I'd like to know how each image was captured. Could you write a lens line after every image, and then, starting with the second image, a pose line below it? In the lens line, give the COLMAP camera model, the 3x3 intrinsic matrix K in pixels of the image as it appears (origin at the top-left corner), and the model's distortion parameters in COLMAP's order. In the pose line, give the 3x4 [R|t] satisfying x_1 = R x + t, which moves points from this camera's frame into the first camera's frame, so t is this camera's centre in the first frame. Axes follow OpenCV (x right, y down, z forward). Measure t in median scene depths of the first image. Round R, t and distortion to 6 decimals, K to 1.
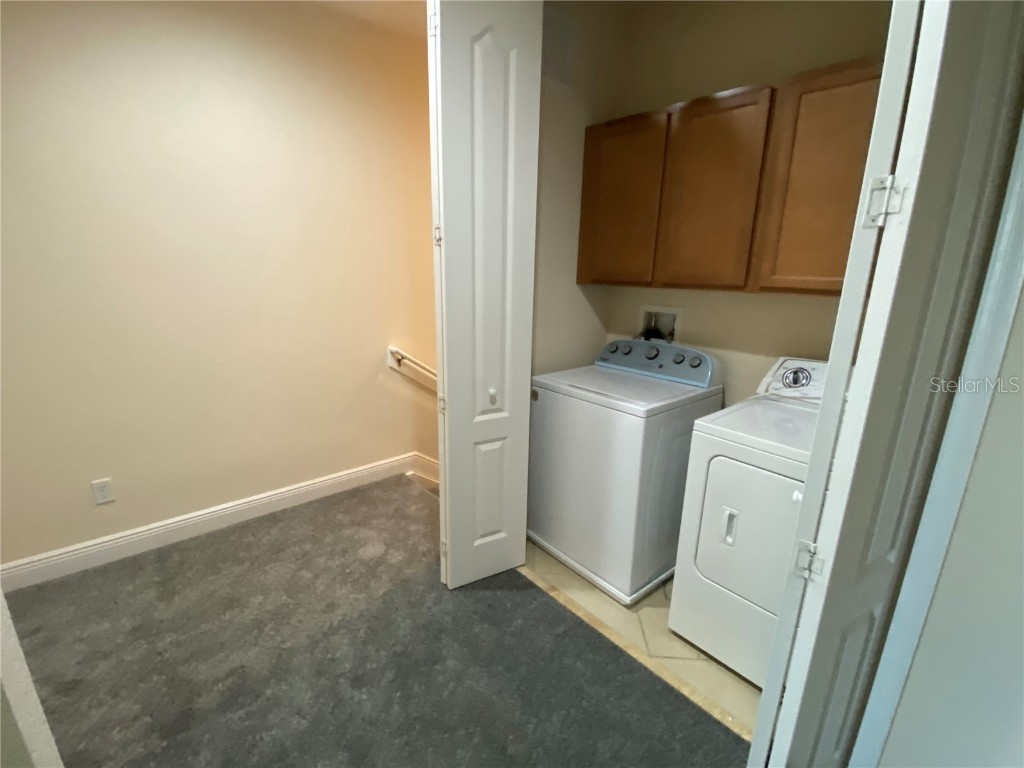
lens RADIAL K [[462.1, 0, 512.5], [0, 462.1, 382.0], [0, 0, 1]] dist [-0.002880, -0.005320]
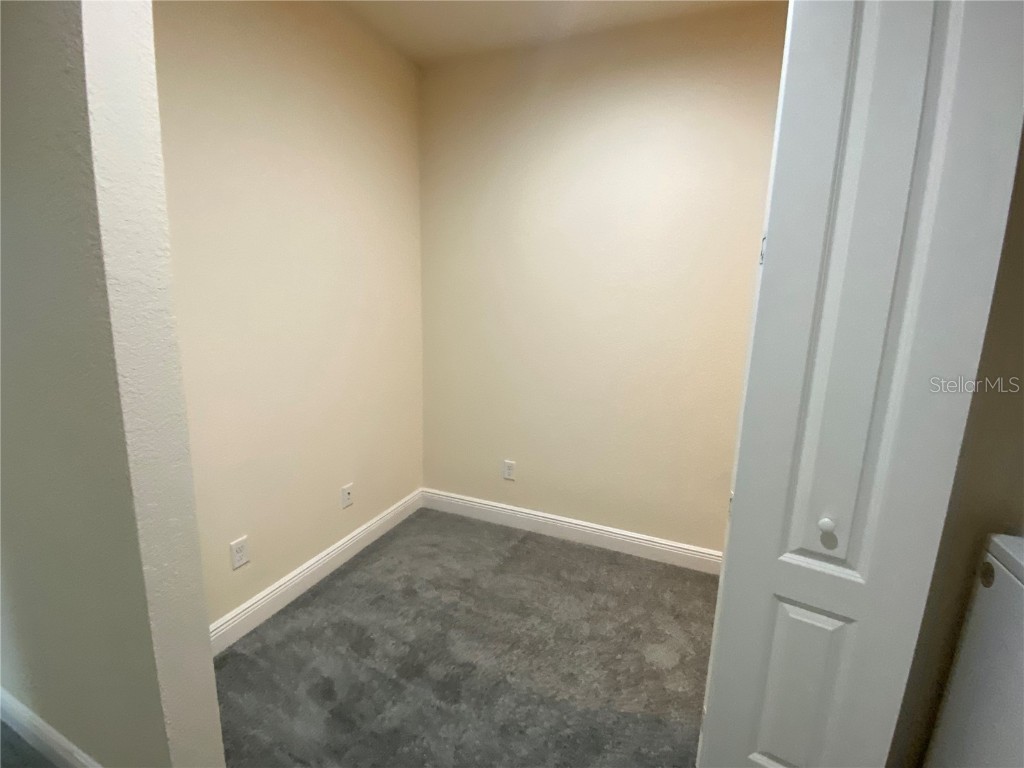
lens RADIAL K [[462.1, 0, 510.1], [0, 462.1, 387.1], [0, 0, 1]] dist [-0.002880, -0.005320]
pose [[0.441193, 0.166609, -0.881811, 0.233055], [-0.240972, 0.968522, 0.062428, -0.075497], [0.864454, 0.184949, 0.467454, 0.382992]]
